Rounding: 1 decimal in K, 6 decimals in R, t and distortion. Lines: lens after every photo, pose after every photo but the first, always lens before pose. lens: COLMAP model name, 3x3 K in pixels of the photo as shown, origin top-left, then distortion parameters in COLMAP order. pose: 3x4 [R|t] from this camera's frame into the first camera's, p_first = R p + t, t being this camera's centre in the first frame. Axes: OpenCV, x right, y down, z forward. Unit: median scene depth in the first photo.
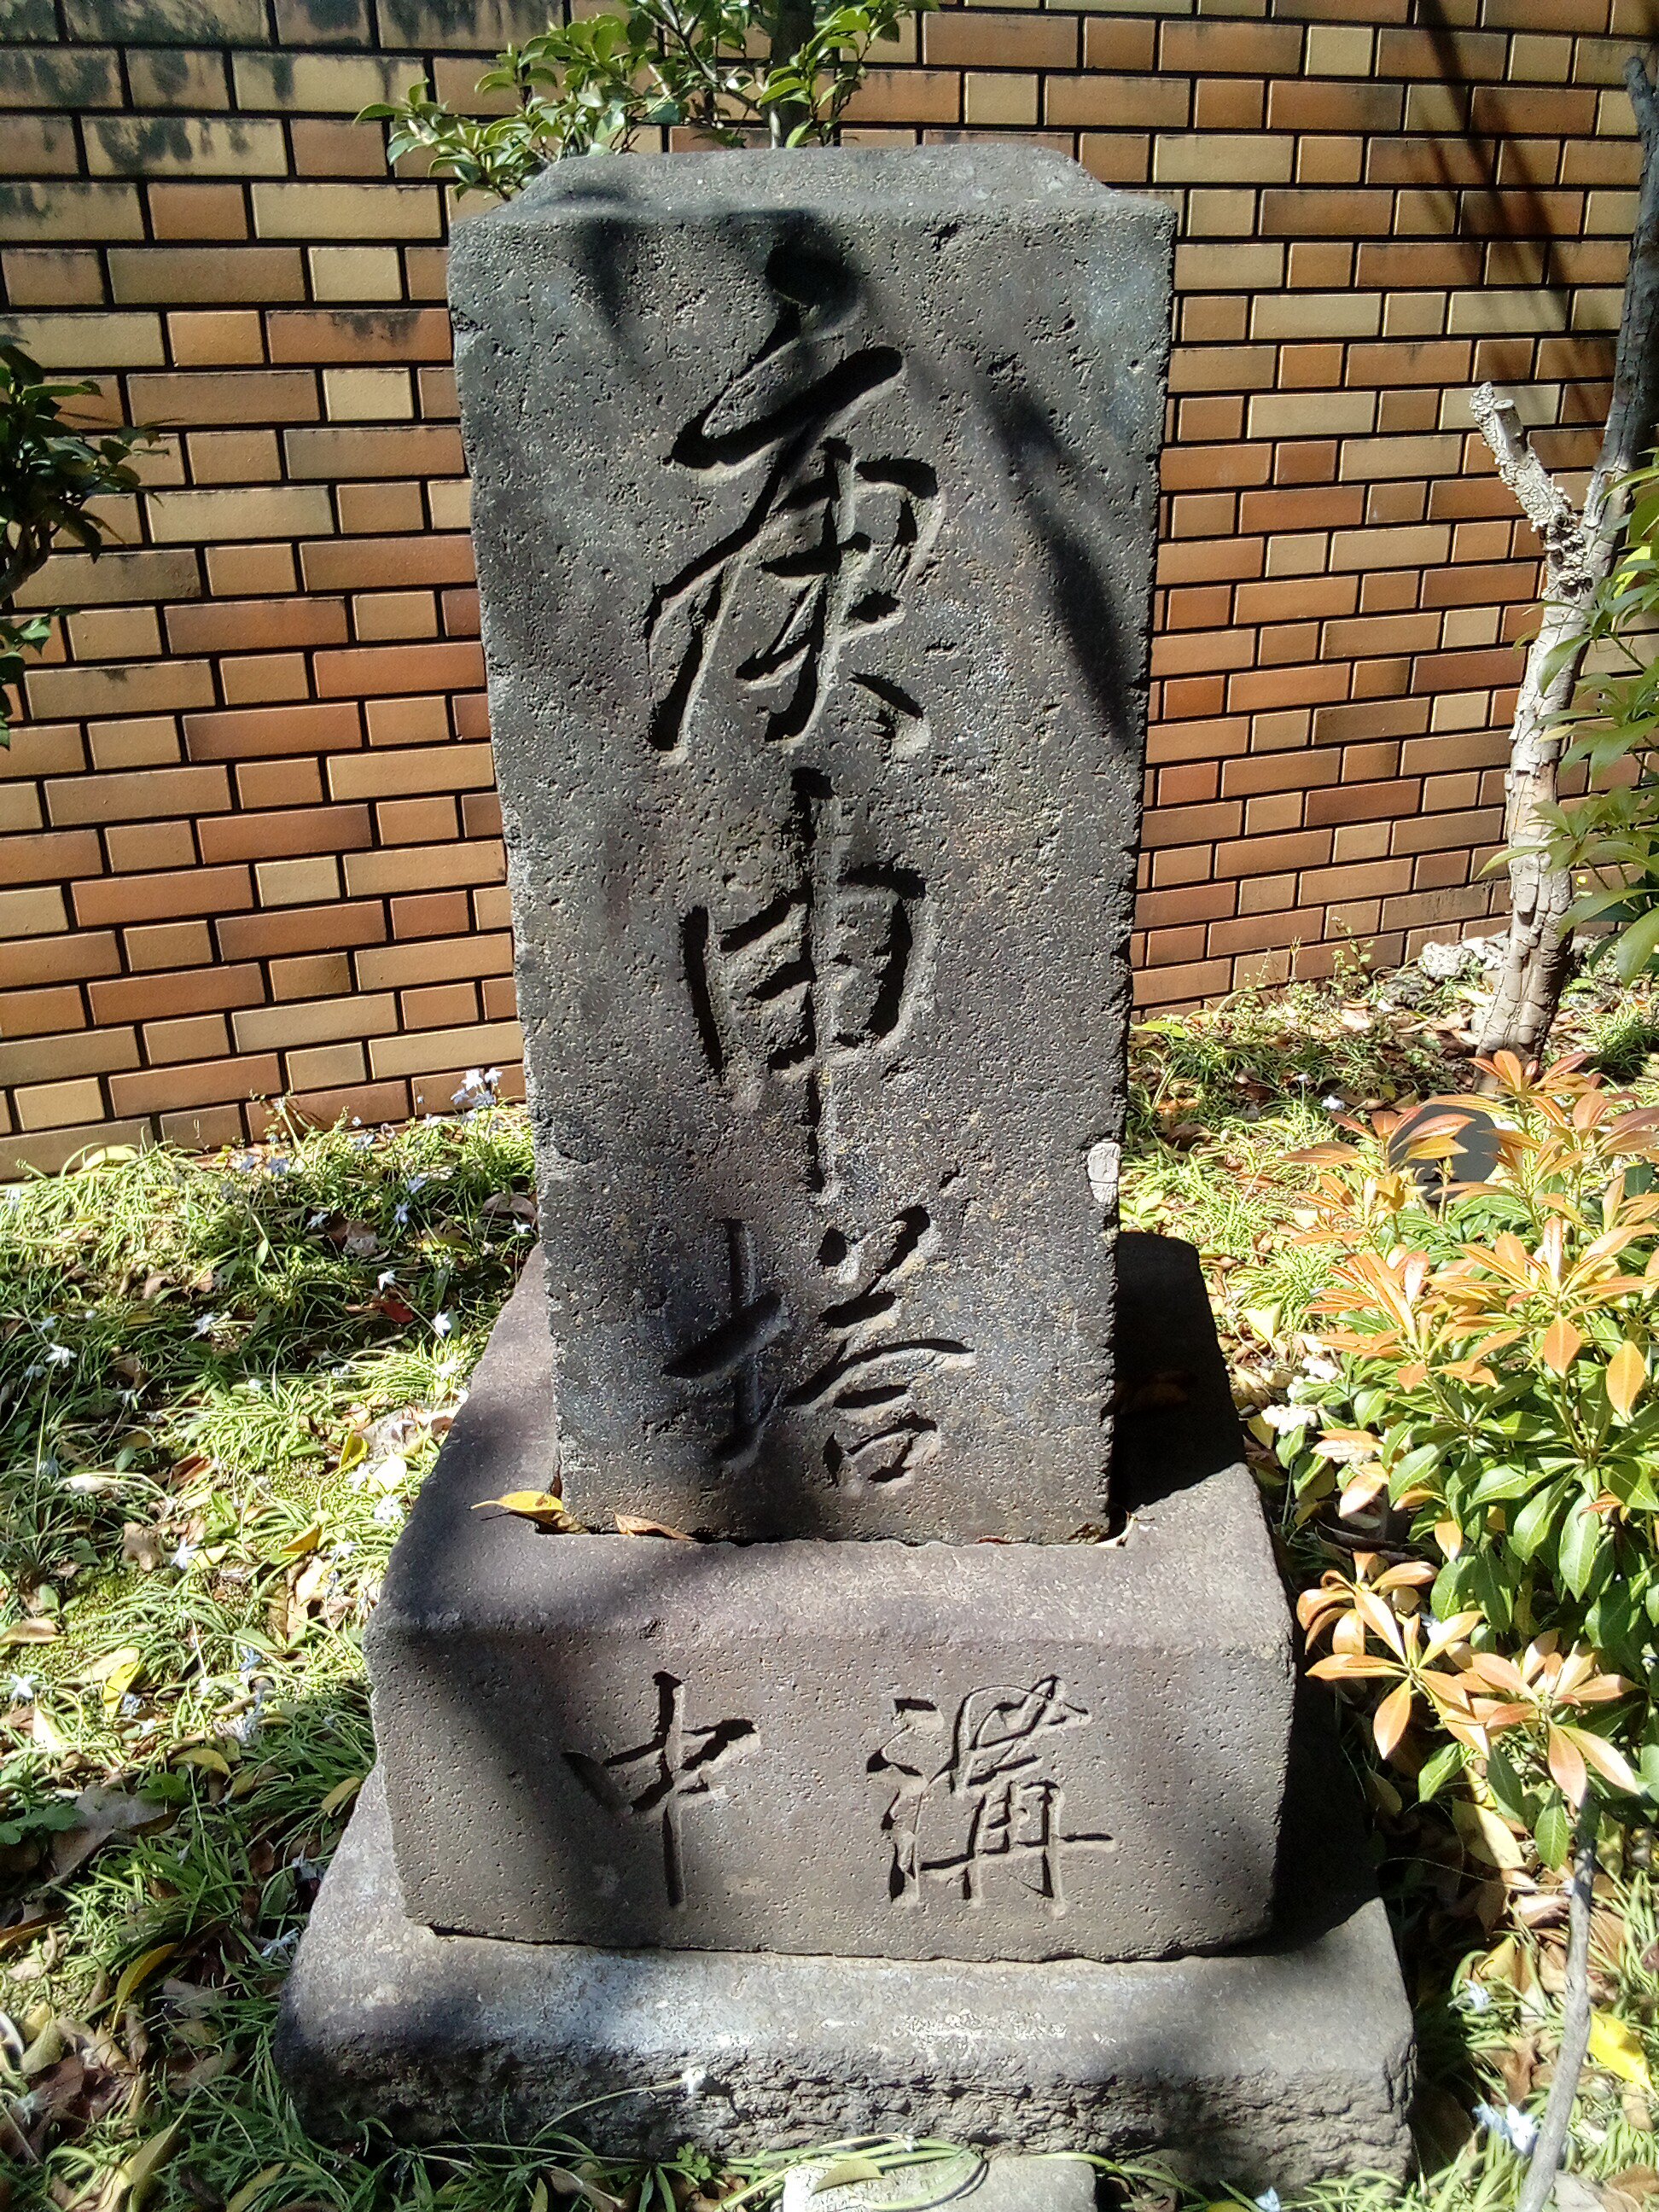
lens RADIAL K [[1850.5, 0, 829.5], [0, 1850.5, 1106.0], [0, 0, 1]] dist [0.017462, -0.017598]
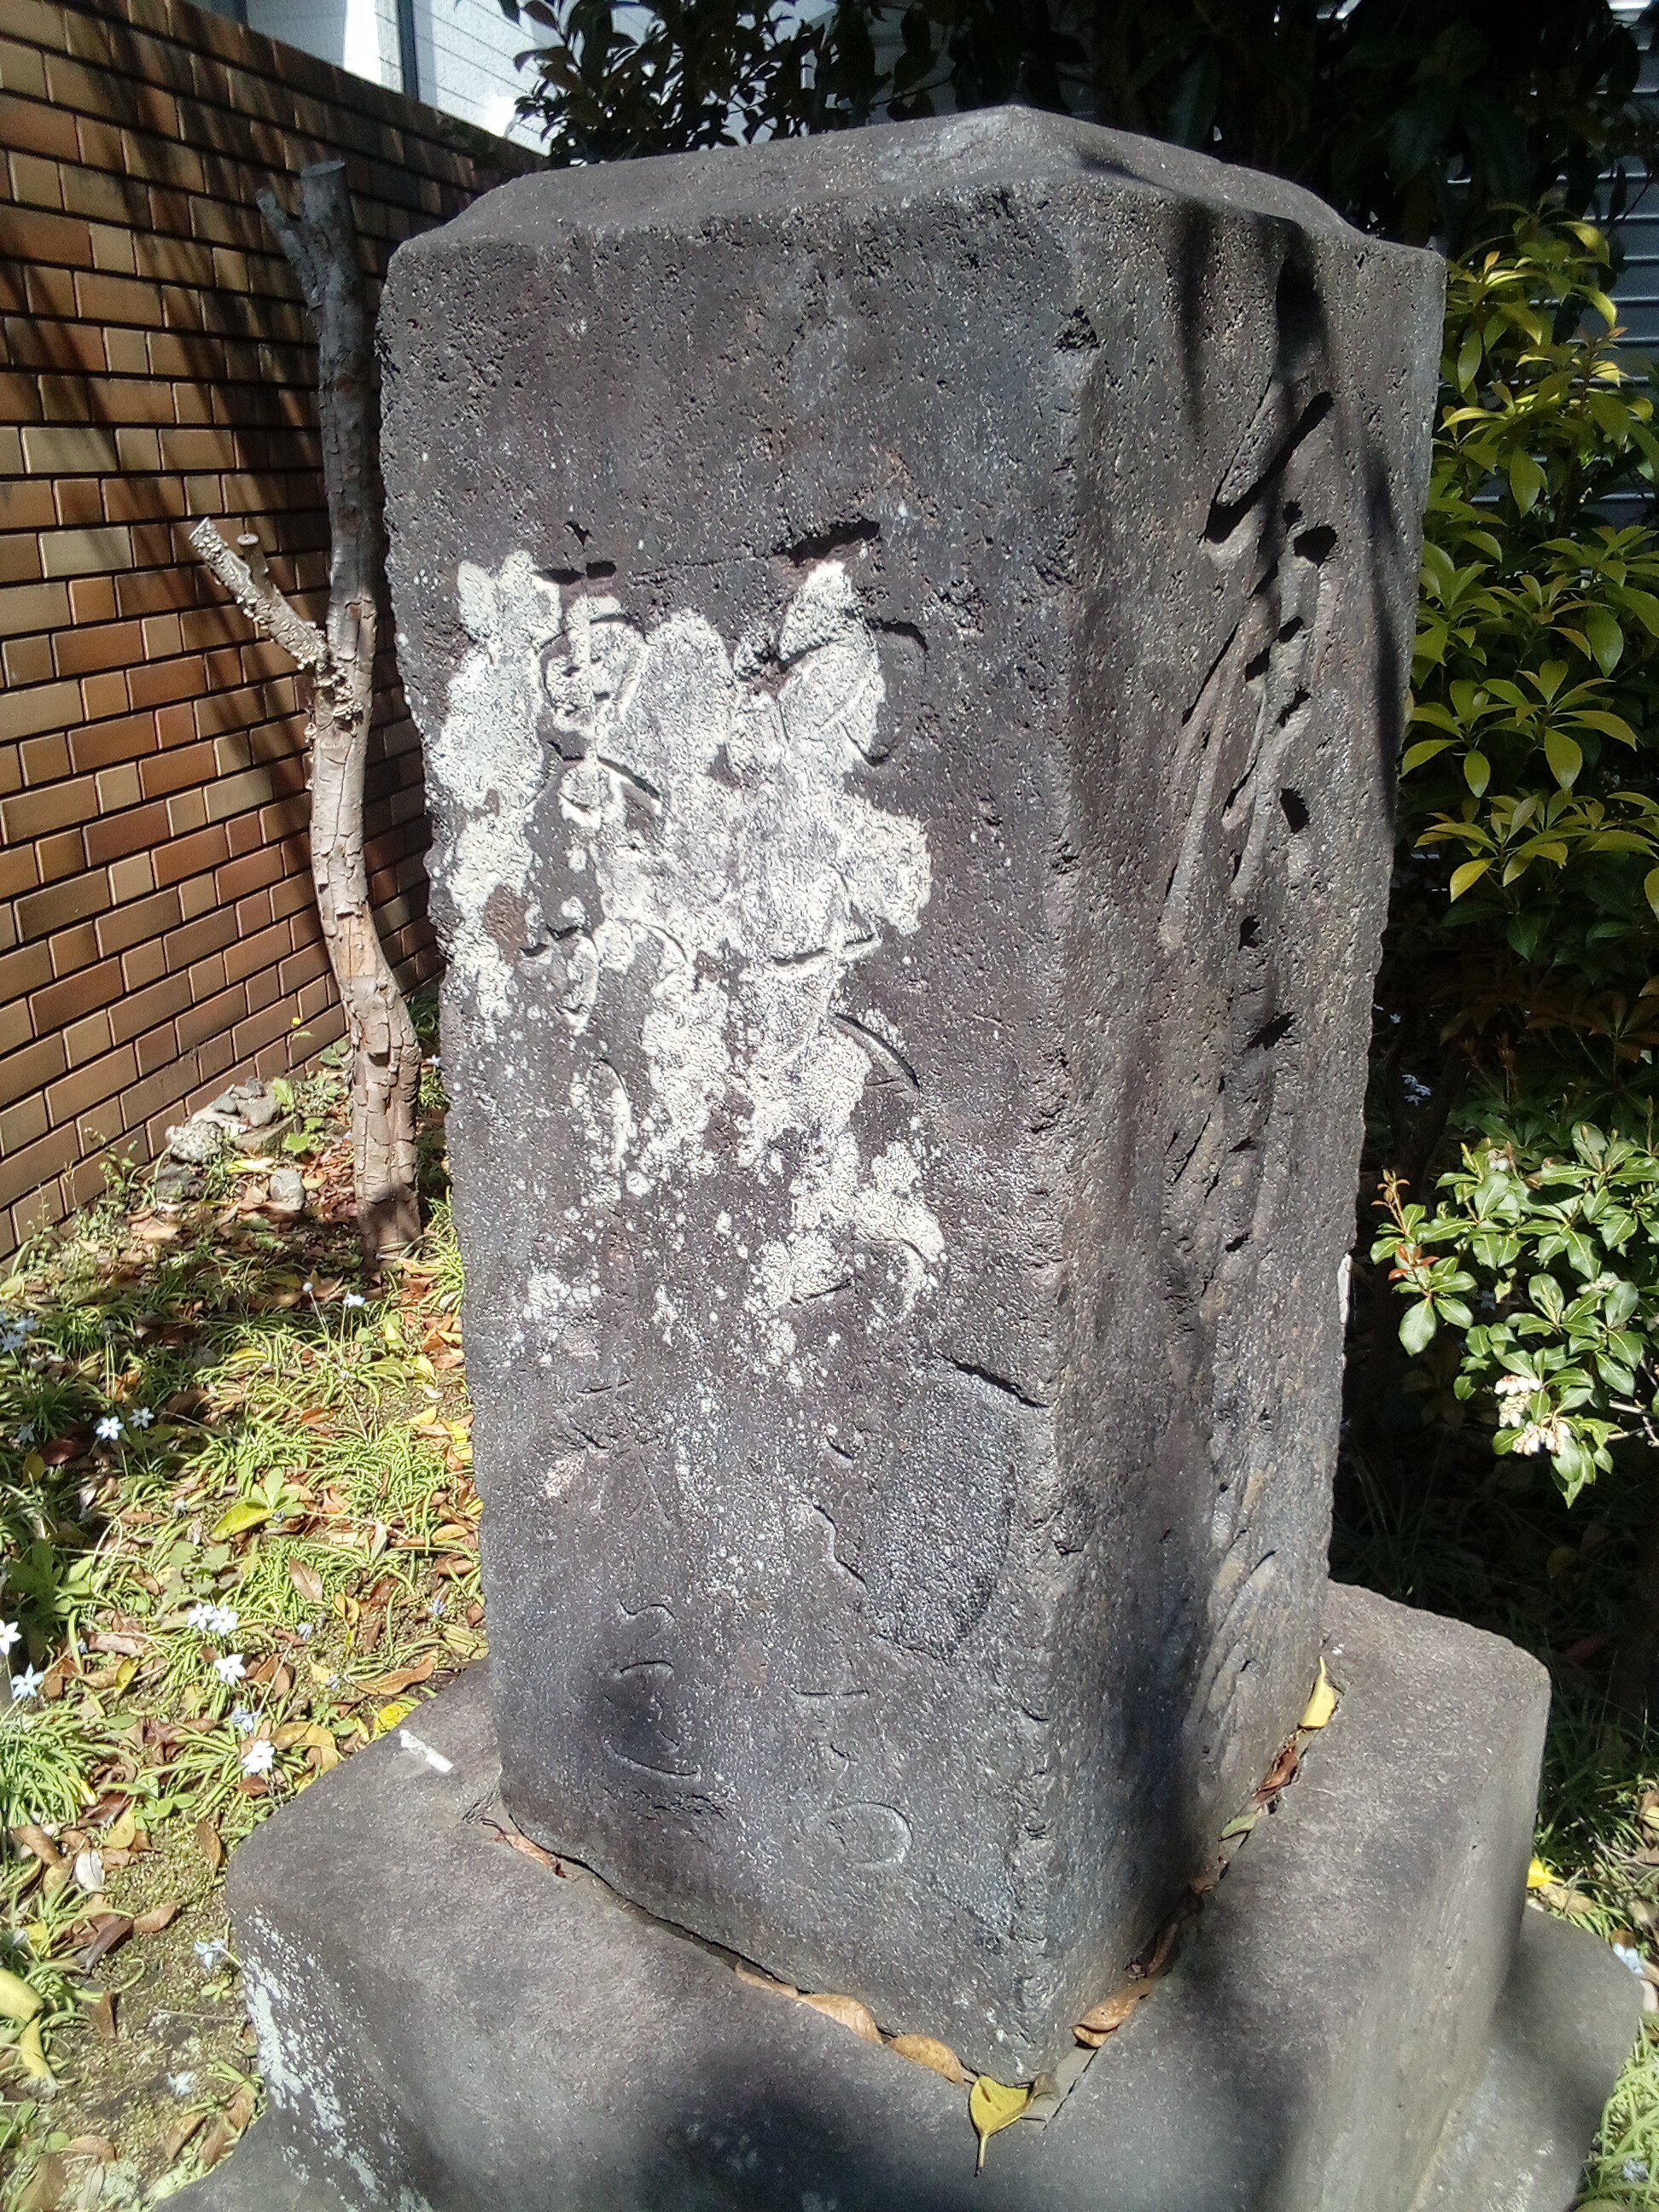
lens RADIAL K [[1850.5, 0, 829.5], [0, 1850.5, 1106.0], [0, 0, 1]] dist [0.017462, -0.017598]
pose [[0.543375, -0.271563, 0.794353, -0.254361], [0.335884, 0.937522, 0.090747, -0.083753], [-0.769367, 0.217501, 0.600640, 0.238021]]
